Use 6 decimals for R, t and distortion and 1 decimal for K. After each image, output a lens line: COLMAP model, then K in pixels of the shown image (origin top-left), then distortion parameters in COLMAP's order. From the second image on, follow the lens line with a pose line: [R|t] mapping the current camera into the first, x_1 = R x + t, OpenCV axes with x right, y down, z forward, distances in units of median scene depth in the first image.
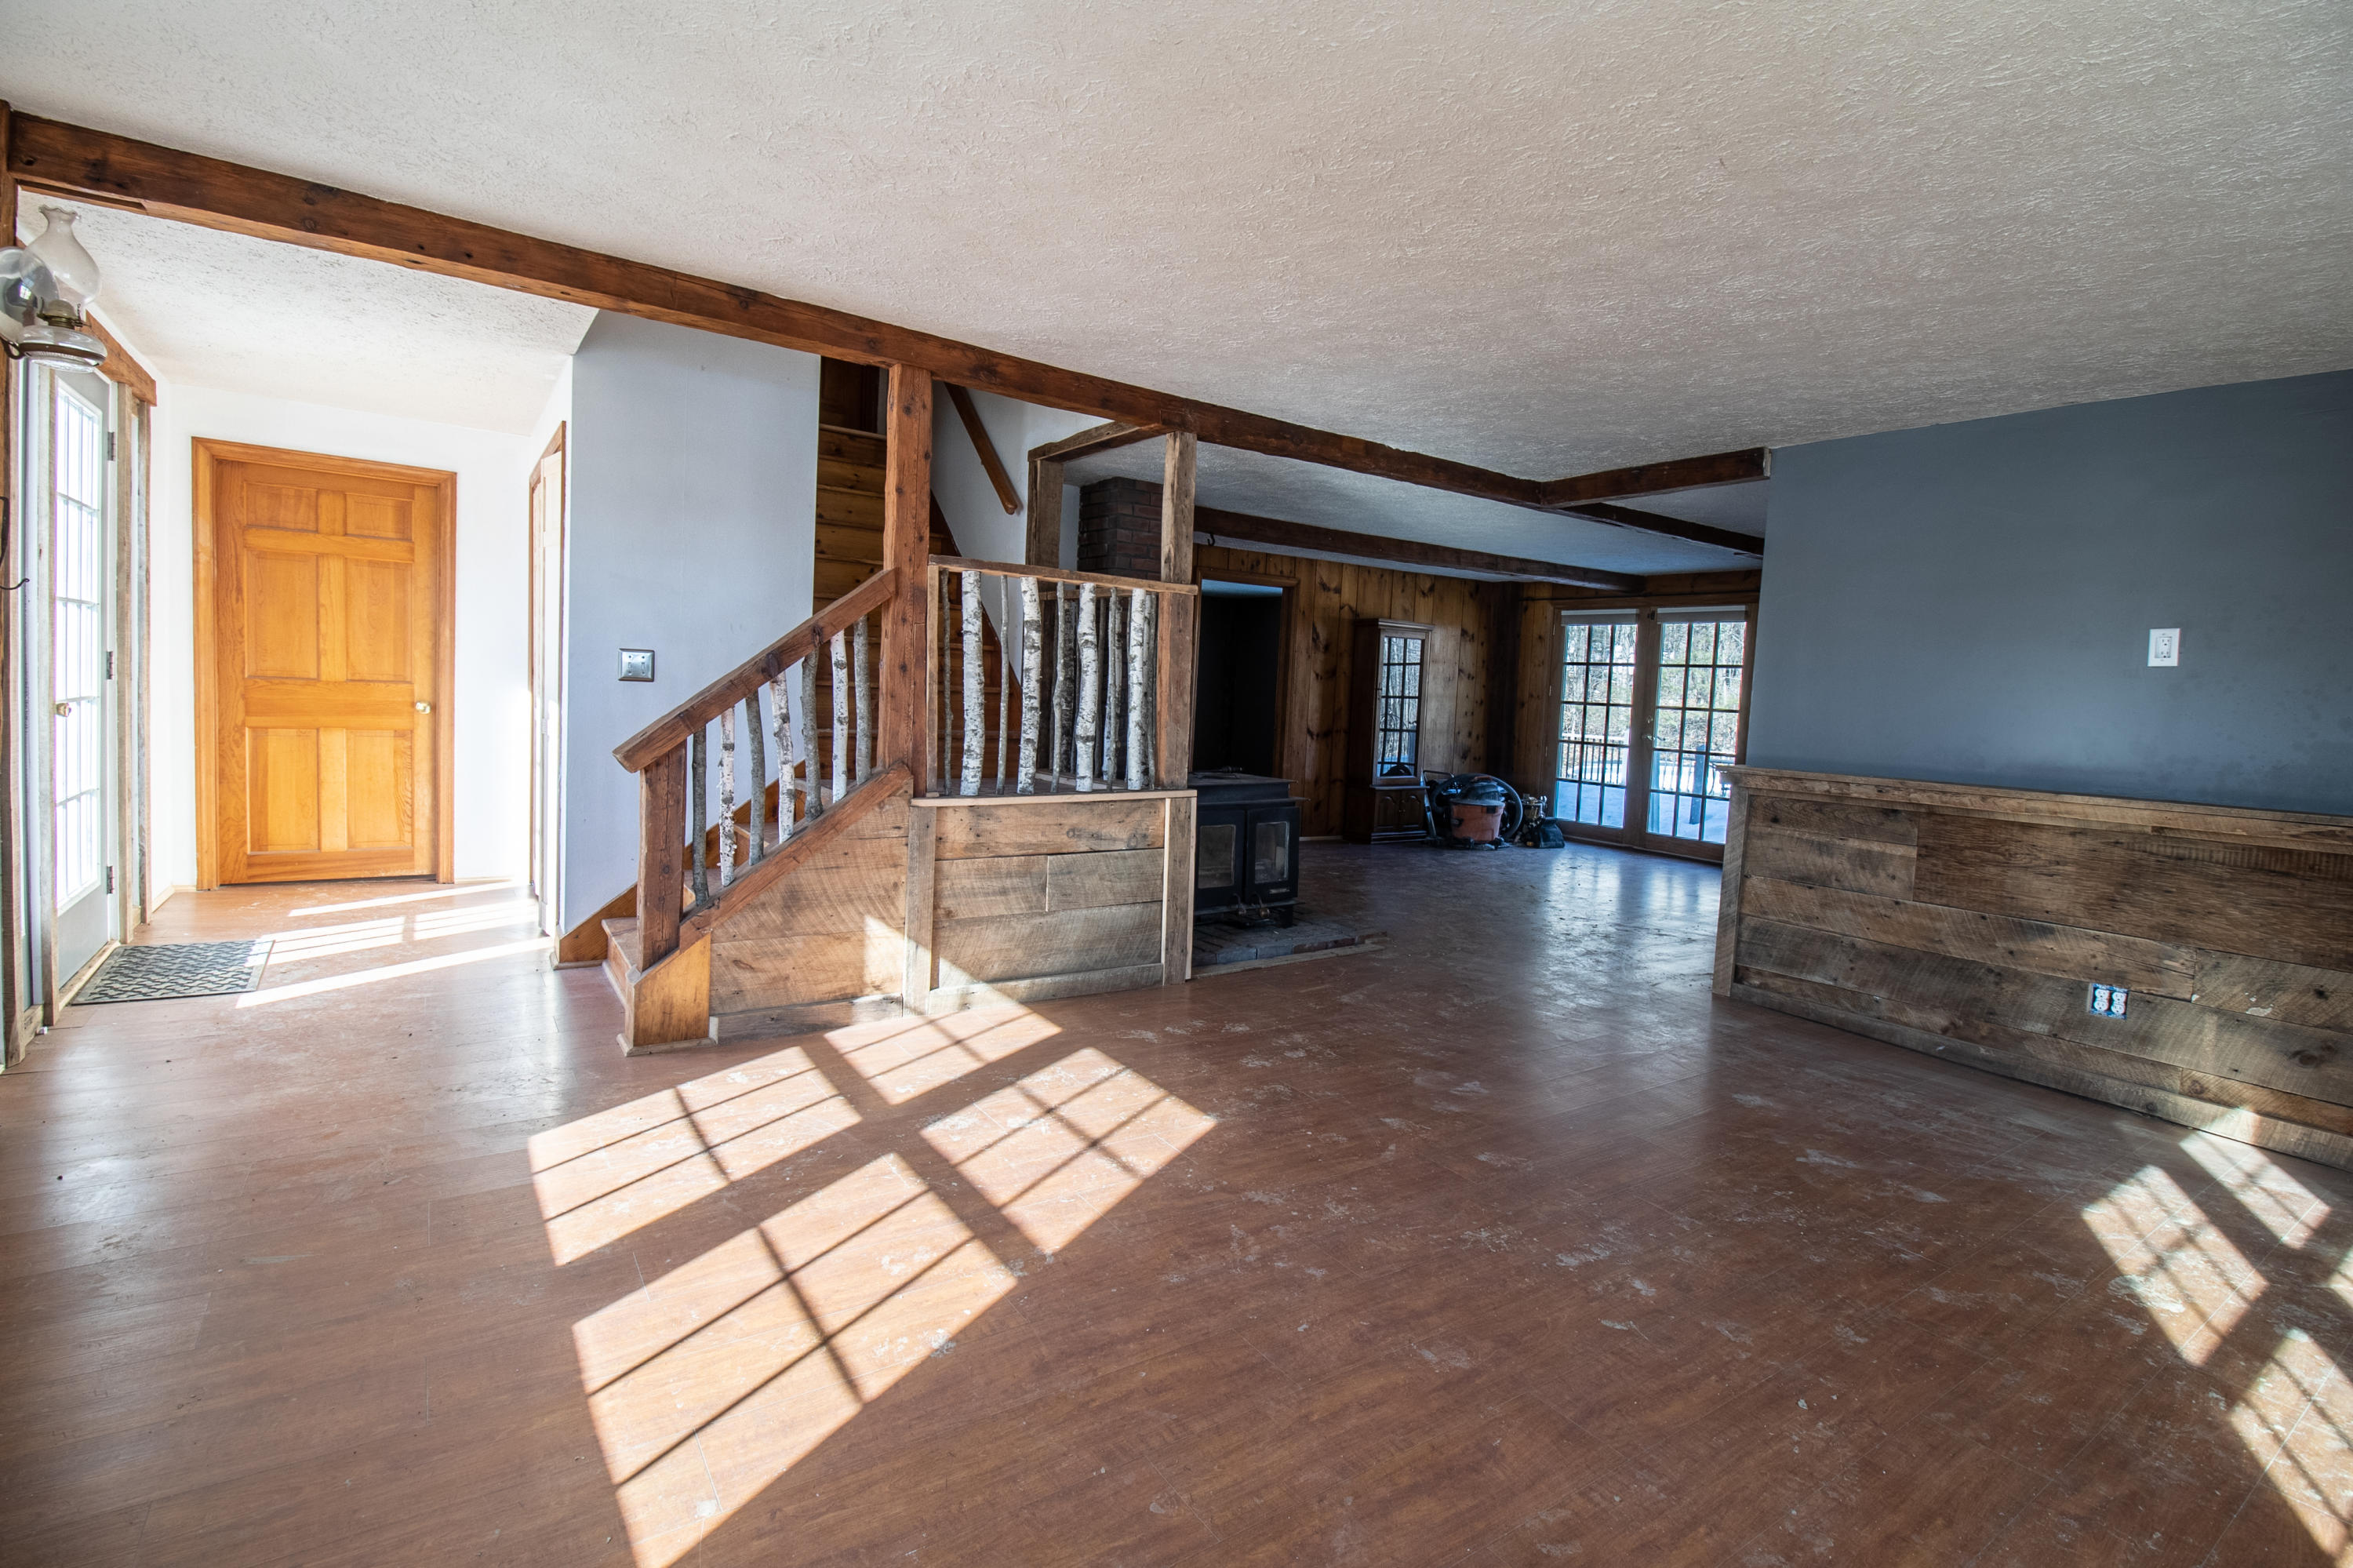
lens RADIAL K [[1147.3, 0, 1163.1], [0, 1147.3, 785.4], [0, 0, 1]] dist [-0.011061, -0.004833]
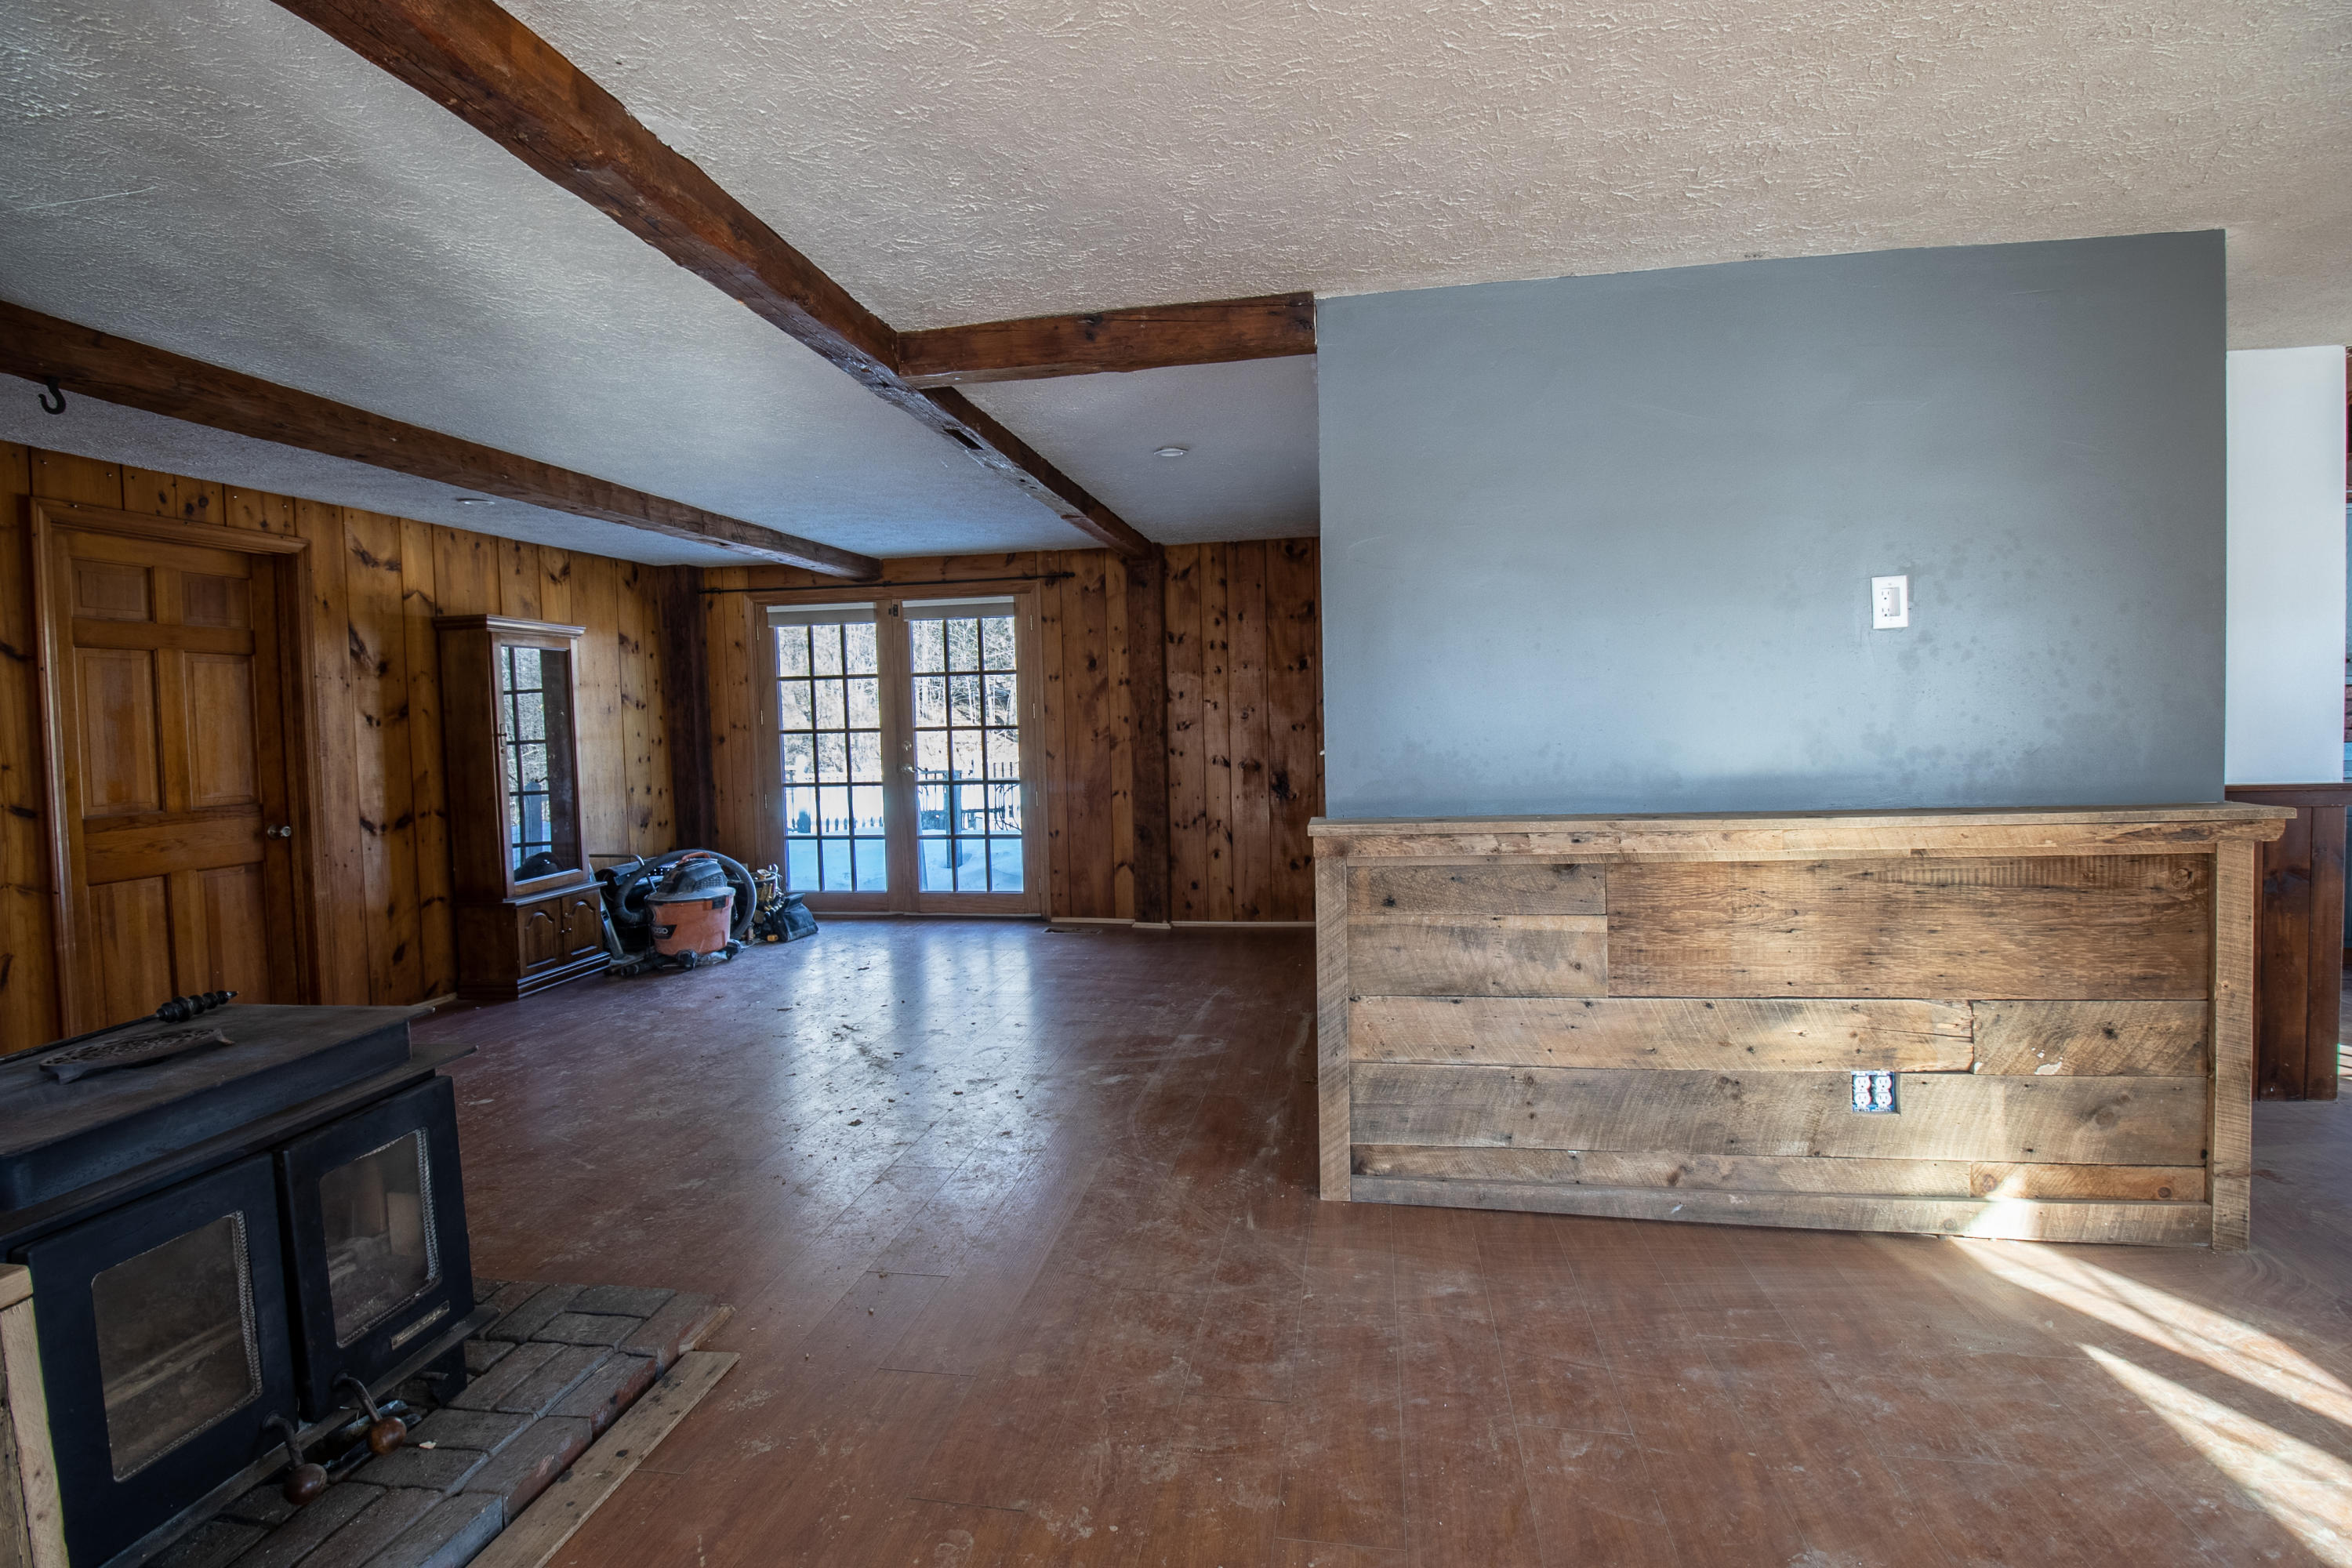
lens RADIAL K [[1070.7, 0, 1162.5], [0, 1070.7, 755.0], [0, 0, 1]] dist [-0.009464, -0.001404]
pose [[0.683006, -0.094459, 0.724279, 0.042320], [0.122803, 0.992338, 0.013614, -0.071704], [-0.720016, 0.079645, 0.689372, 0.688398]]
